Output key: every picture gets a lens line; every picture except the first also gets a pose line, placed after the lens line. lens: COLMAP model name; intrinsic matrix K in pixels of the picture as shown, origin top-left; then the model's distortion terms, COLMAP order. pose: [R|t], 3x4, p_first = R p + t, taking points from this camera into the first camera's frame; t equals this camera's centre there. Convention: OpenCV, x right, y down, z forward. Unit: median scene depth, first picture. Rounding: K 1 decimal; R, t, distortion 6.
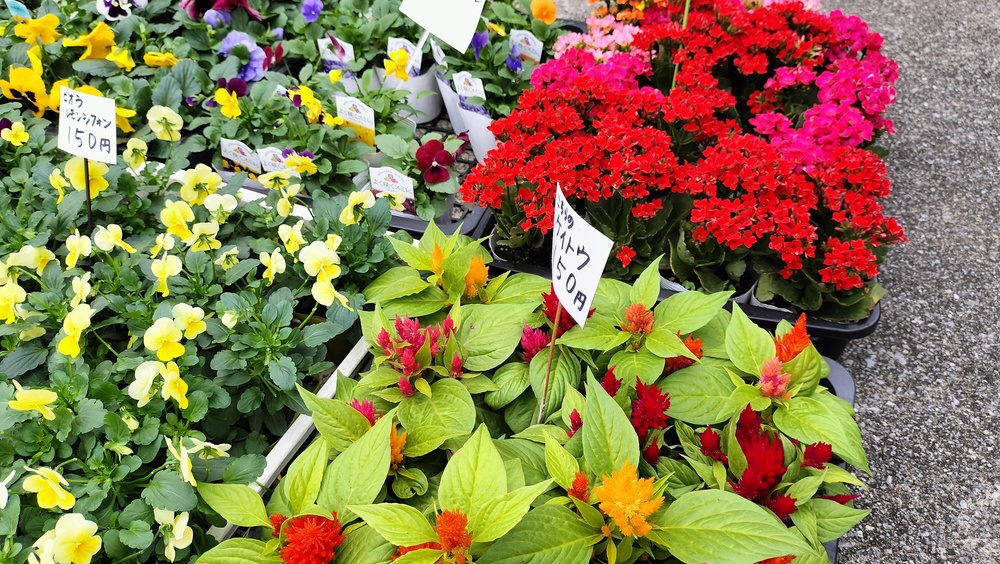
lens RADIAL K [[755.2, 0, 490.4], [0, 755.2, 276.8], [0, 0, 1]] dist [0.089551, -0.172567]
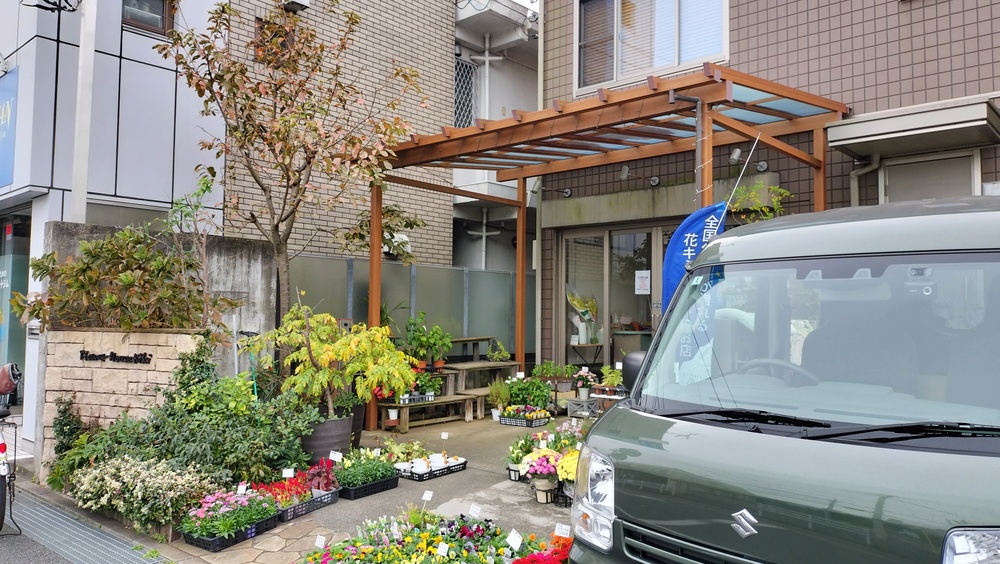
lens RADIAL K [[764.0, 0, 500.0], [0, 764.0, 282.0], [0, 0, 1]] dist [0.086578, -0.133050]
pose [[0.957244, 0.023540, -0.288322, 1.450660], [-0.206905, 0.752276, -0.625517, 1.743813], [0.202173, 0.658427, 0.724982, -4.255167]]
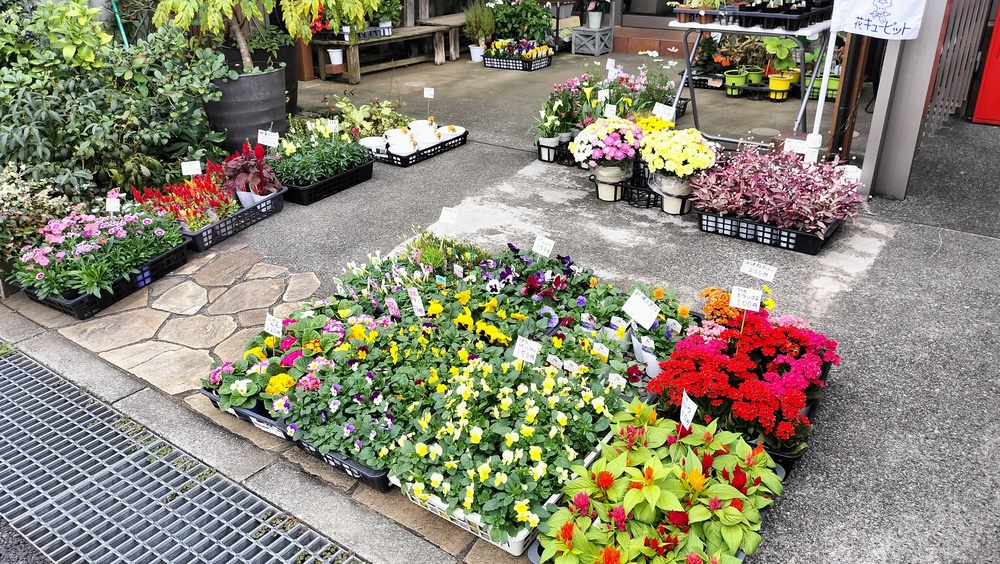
lens RADIAL K [[764.0, 0, 500.0], [0, 764.0, 282.0], [0, 0, 1]] dist [0.086578, -0.133050]
pose [[0.981920, 0.103978, -0.158180, -0.163222], [-0.138944, 0.963406, -0.229224, 0.232281], [0.128557, 0.247058, 0.960435, -1.836914]]
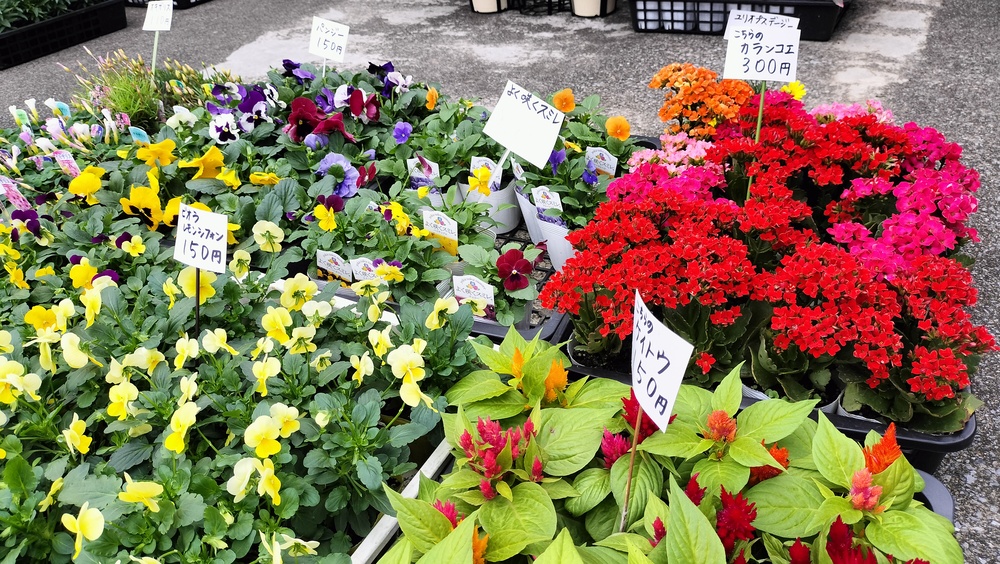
lens RADIAL K [[755.2, 0, 490.4], [0, 755.2, 276.8], [0, 0, 1]] dist [0.089551, -0.172567]
pose [[0.995379, -0.000715, -0.096026, -0.007587], [-0.012863, 0.989968, -0.140707, 0.005090], [0.095163, 0.141292, 0.985384, -0.033279]]
